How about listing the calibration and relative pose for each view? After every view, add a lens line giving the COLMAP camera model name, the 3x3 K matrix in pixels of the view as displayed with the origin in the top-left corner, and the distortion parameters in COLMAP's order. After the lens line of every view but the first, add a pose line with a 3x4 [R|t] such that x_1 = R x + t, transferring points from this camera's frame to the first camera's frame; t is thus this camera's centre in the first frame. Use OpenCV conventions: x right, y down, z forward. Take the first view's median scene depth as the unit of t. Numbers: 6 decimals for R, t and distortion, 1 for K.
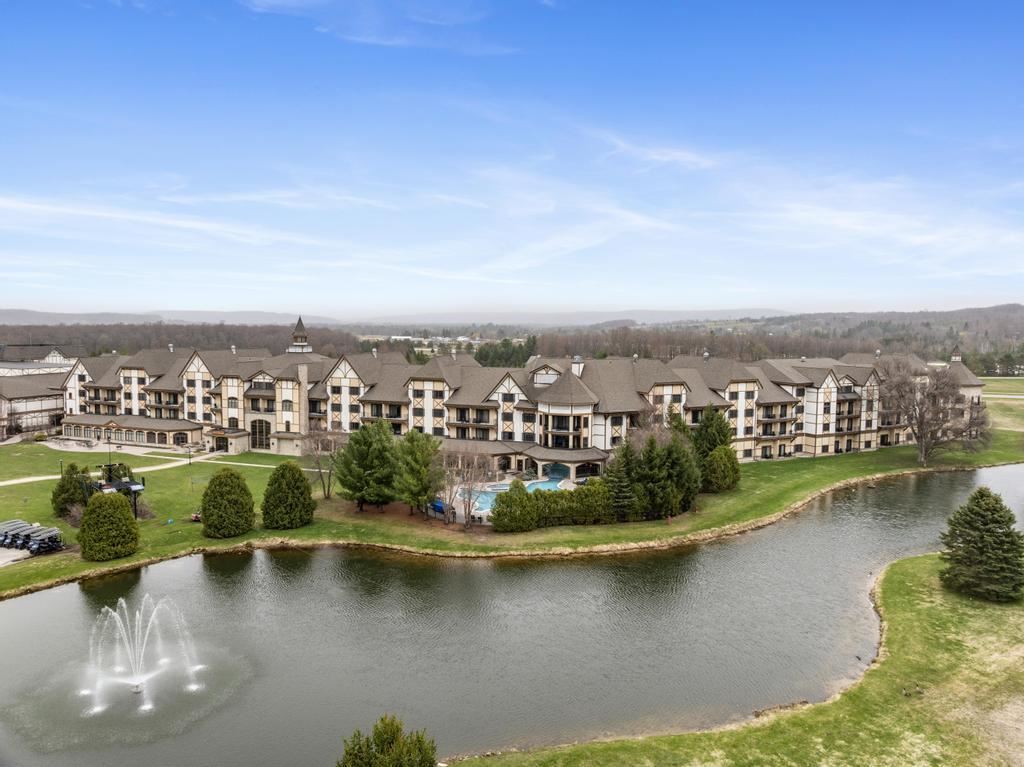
lens RADIAL K [[717.7, 0, 512.0], [0, 717.7, 383.5], [0, 0, 1]] dist [-0.038059, -0.005025]
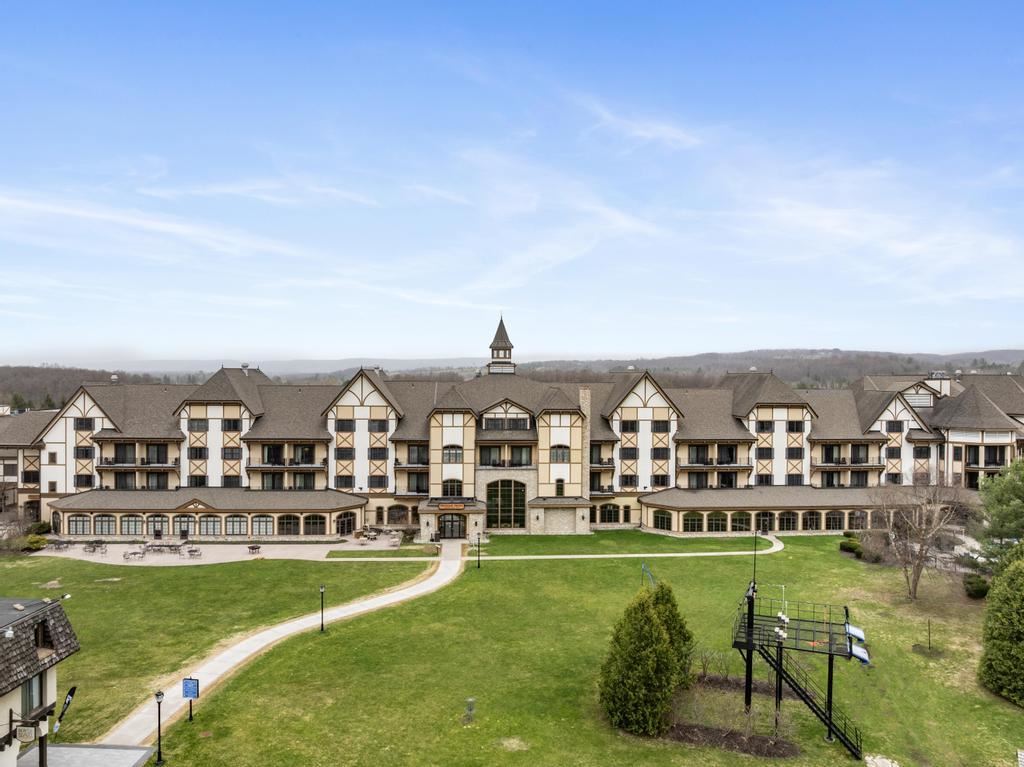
lens RADIAL K [[717.7, 0, 512.0], [0, 717.7, 383.5], [0, 0, 1]] dist [-0.038059, -0.005025]
pose [[0.922648, -0.007509, 0.385569, -0.587483], [0.034087, 0.997485, -0.062142, 0.006975], [-0.384133, 0.070478, 0.920584, 0.434228]]
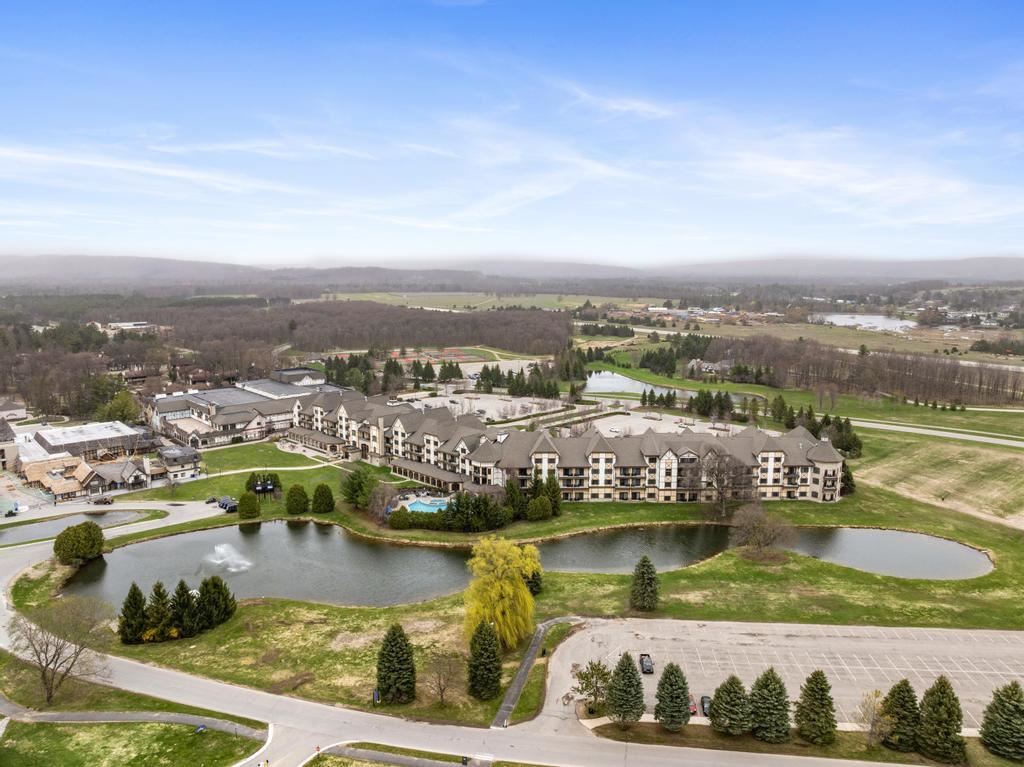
lens RADIAL K [[717.7, 0, 512.0], [0, 717.7, 383.5], [0, 0, 1]] dist [-0.038059, -0.005025]
pose [[0.906382, 0.061212, -0.418001, 0.773655], [-0.028819, 0.996101, 0.083378, -0.275764], [0.421475, -0.063526, 0.904612, -0.521774]]
